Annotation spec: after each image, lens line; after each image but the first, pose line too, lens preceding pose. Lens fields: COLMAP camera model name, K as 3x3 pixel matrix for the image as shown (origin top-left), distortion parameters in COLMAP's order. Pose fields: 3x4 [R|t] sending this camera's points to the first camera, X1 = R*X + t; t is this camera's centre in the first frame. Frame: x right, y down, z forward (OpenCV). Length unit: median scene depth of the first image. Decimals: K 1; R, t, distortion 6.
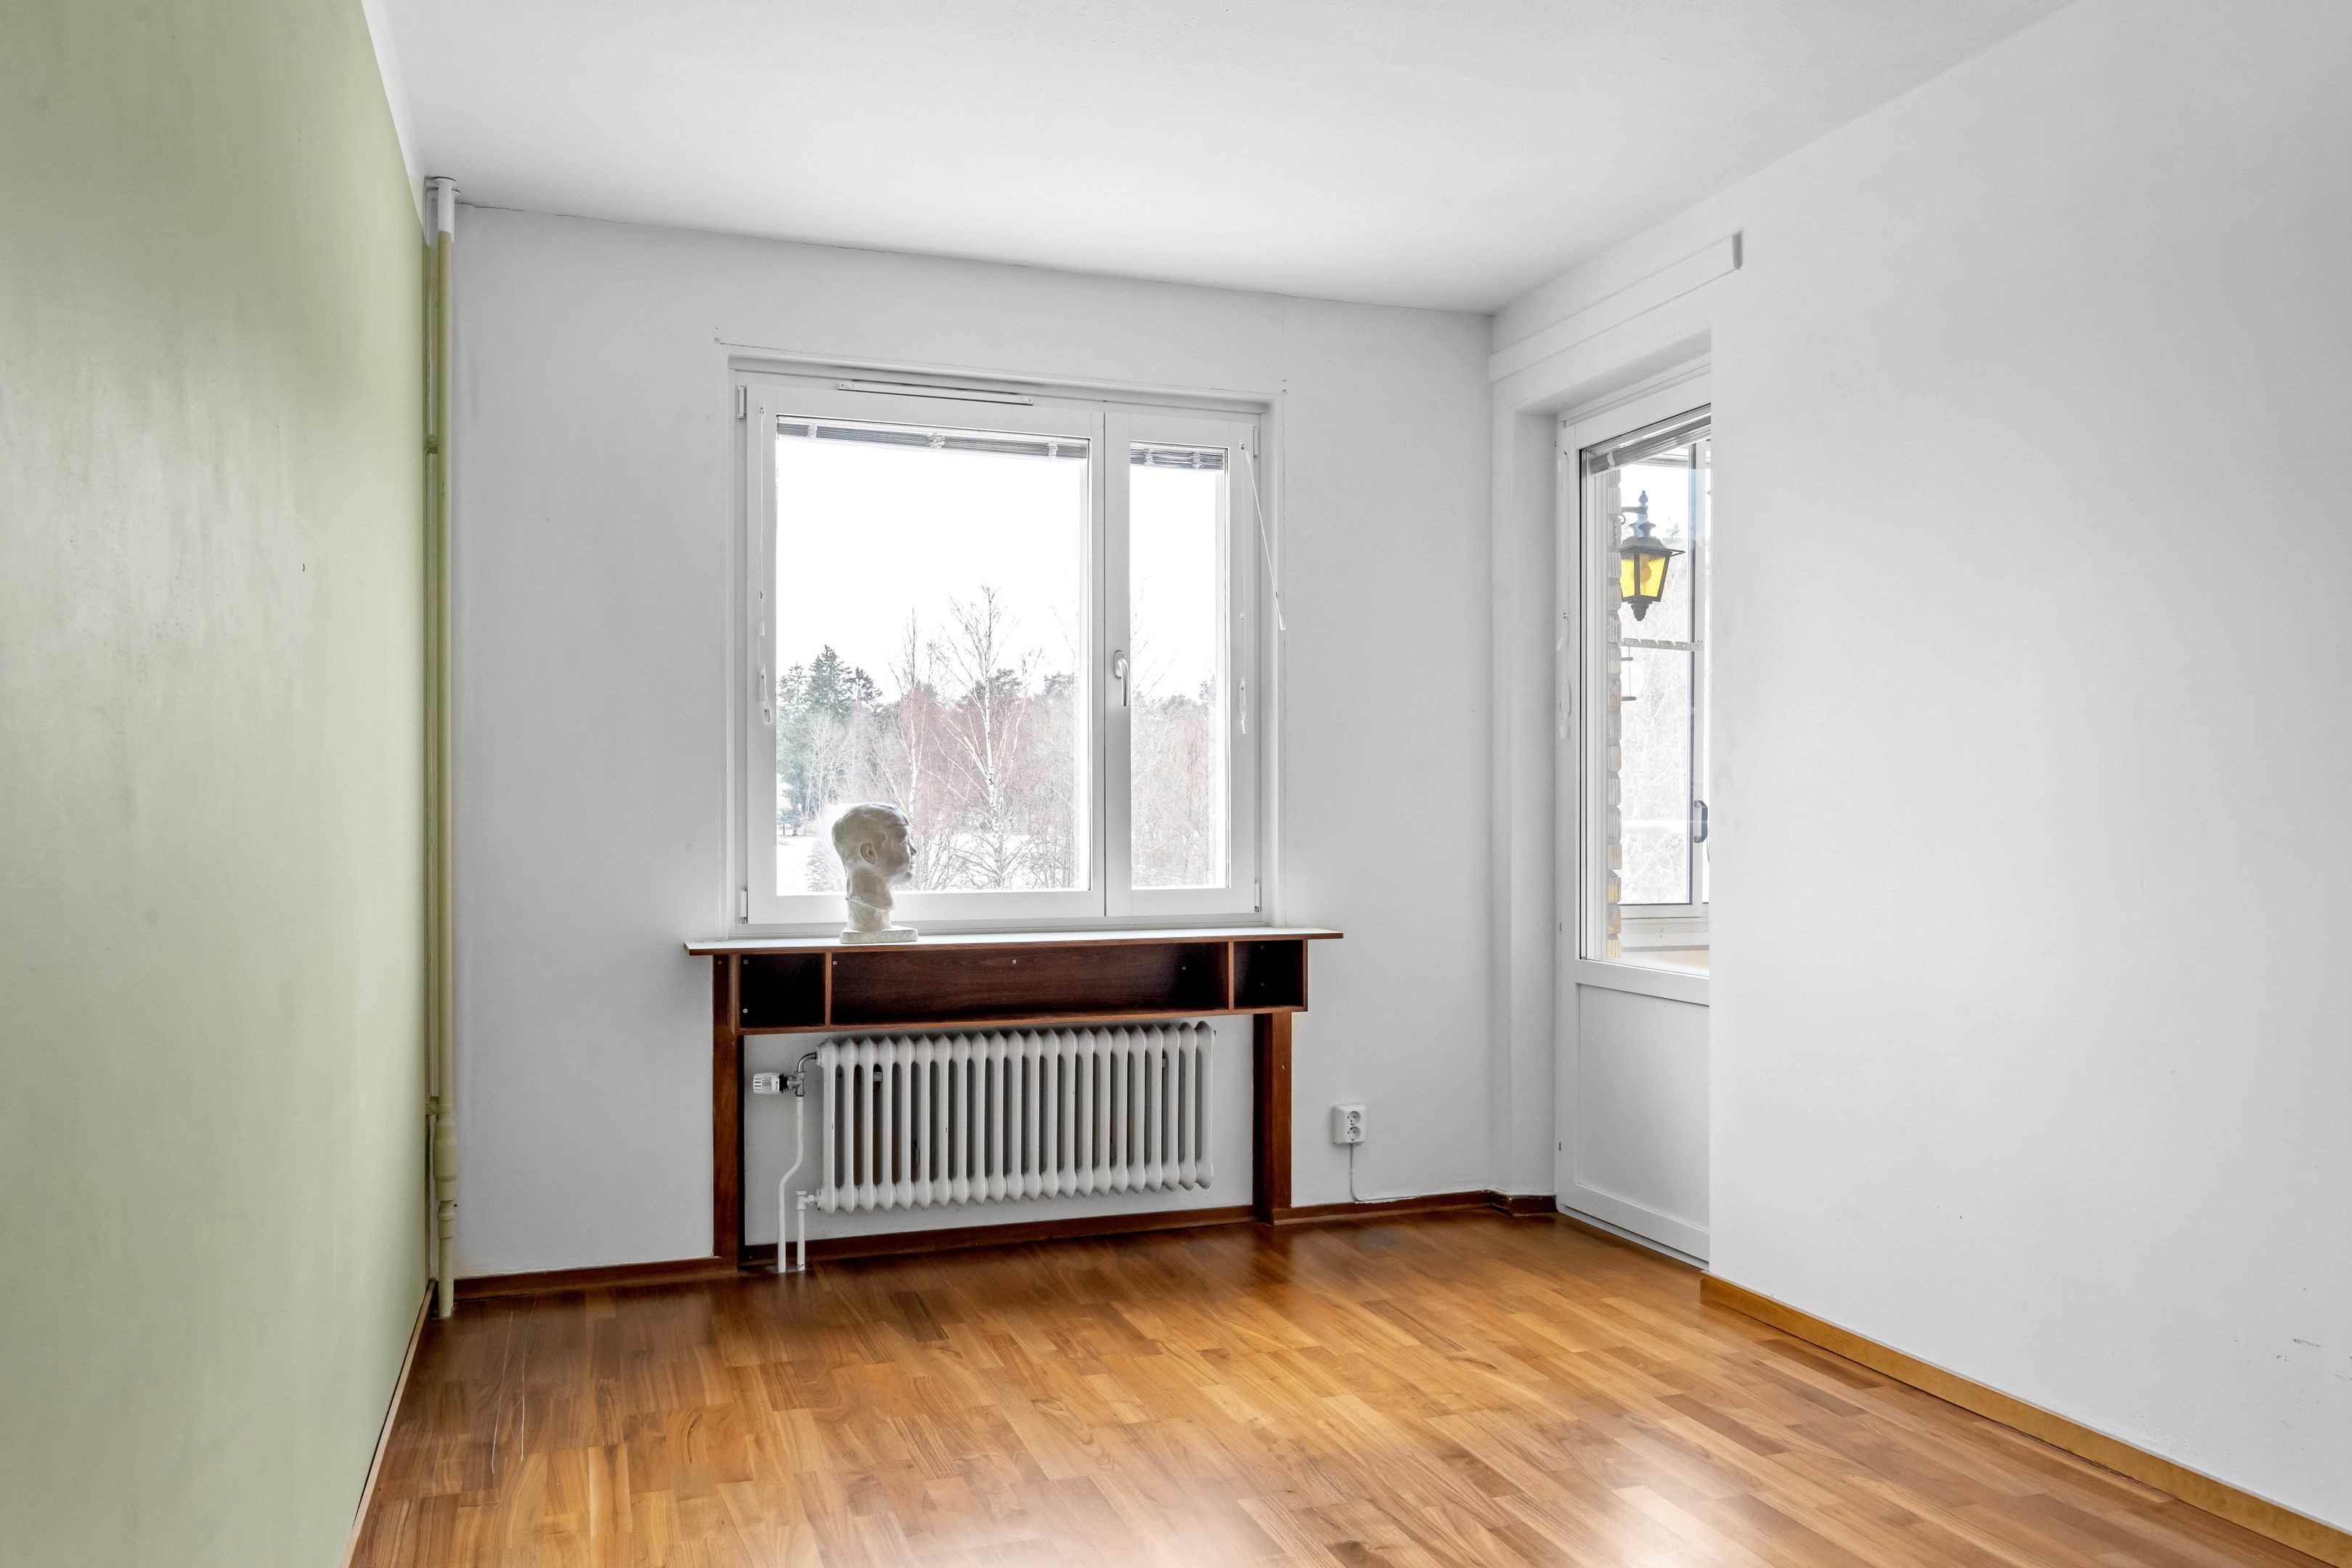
lens RADIAL K [[1743.5, 0, 1177.5], [0, 1743.5, 803.6], [0, 0, 1]] dist [-0.004311, 0.005008]
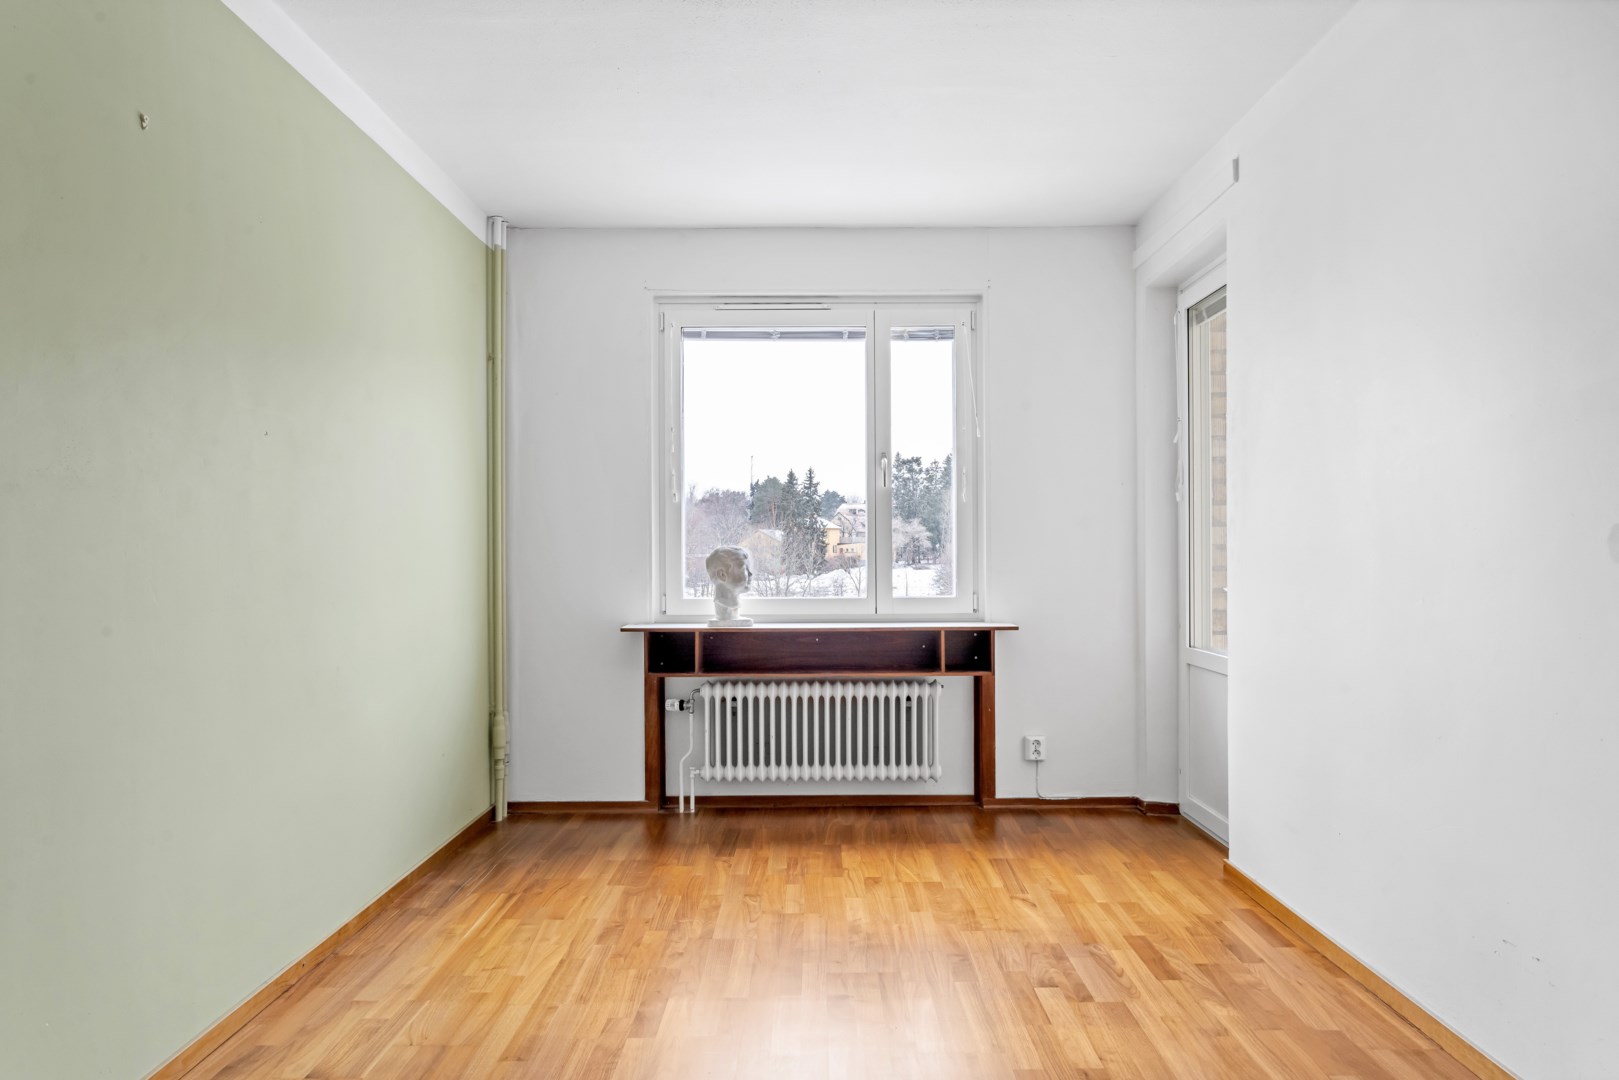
lens RADIAL K [[1071.8, 0, 809.5], [0, 1071.8, 540.0], [0, 0, 1]] dist [0.000388, 0.001466]
pose [[0.941288, -0.007390, -0.337525, 0.262607], [0.006452, 0.999972, -0.003902, -0.001990], [0.337544, 0.001495, 0.941309, 0.020779]]
